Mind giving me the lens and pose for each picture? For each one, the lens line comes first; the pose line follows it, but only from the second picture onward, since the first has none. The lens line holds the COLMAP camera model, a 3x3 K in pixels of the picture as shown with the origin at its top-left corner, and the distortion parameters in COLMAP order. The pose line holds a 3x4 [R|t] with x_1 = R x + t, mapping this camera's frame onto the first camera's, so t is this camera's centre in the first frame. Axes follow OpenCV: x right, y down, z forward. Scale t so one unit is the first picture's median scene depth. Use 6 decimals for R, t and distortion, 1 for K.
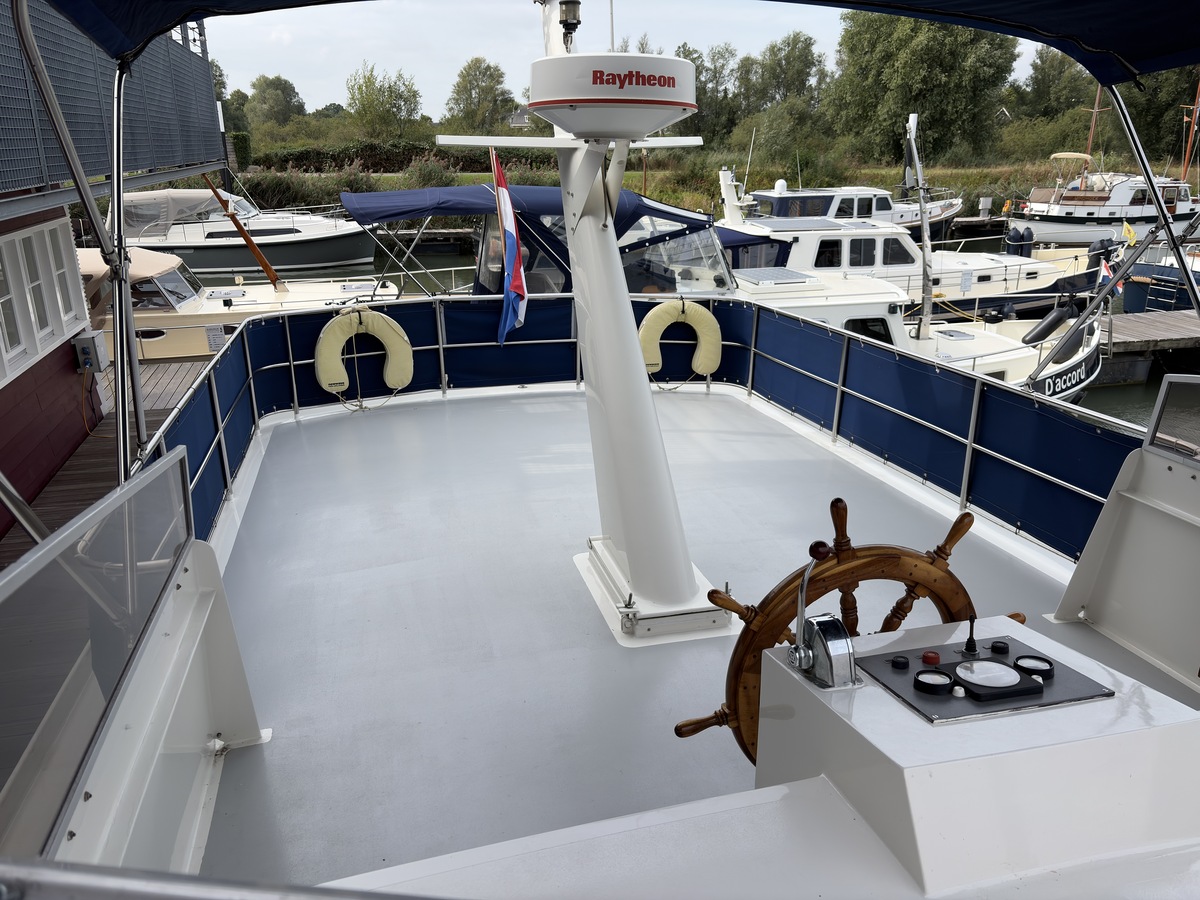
lens RADIAL K [[908.1, 0, 600.0], [0, 908.1, 450.0], [0, 0, 1]] dist [0.105313, -0.129603]
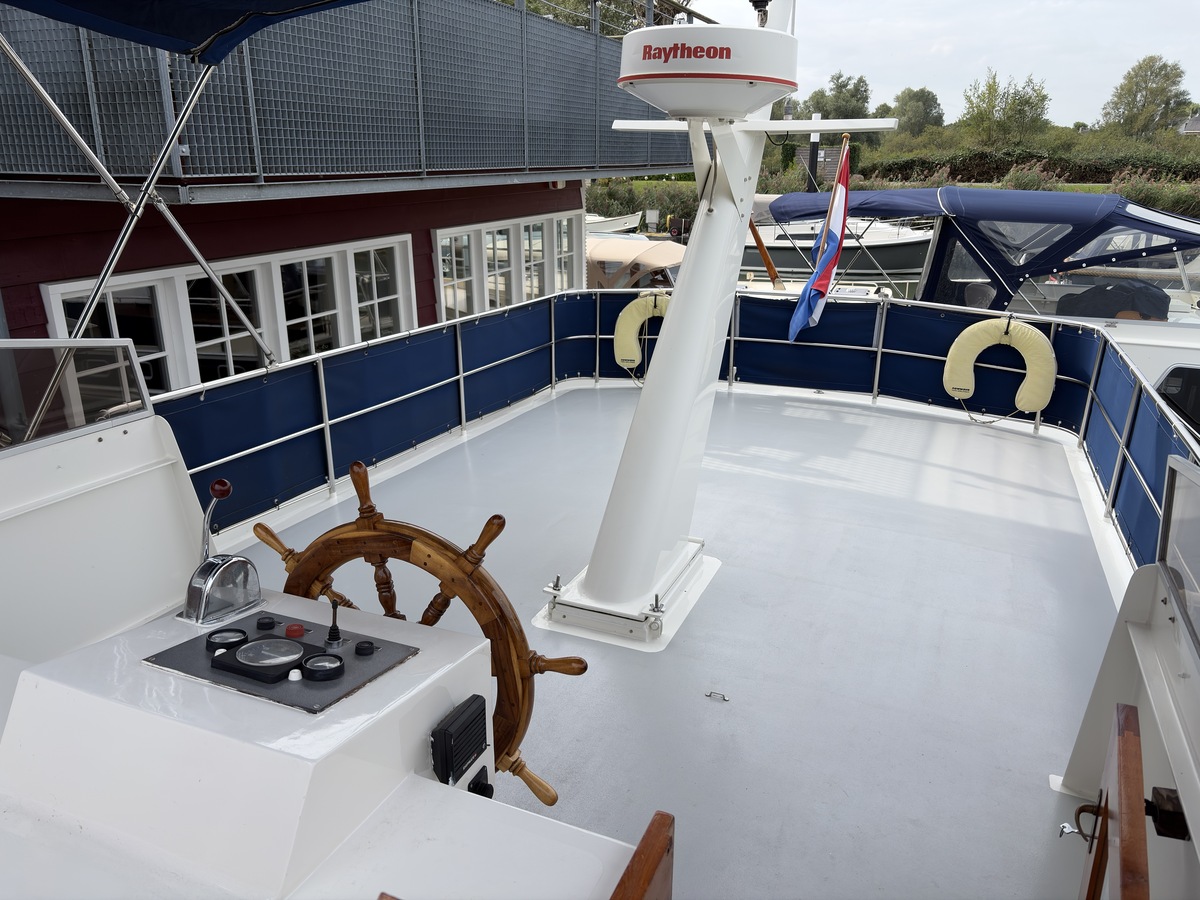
lens RADIAL K [[904.2, 0, 600.0], [0, 904.2, 450.0], [0, 0, 1]] dist [0.063024, -0.068256]
pose [[0.790202, 0.190736, -0.582409, 0.293636], [-0.196119, 0.979062, 0.054546, -0.017867], [0.580618, 0.071119, 0.811064, 0.107103]]
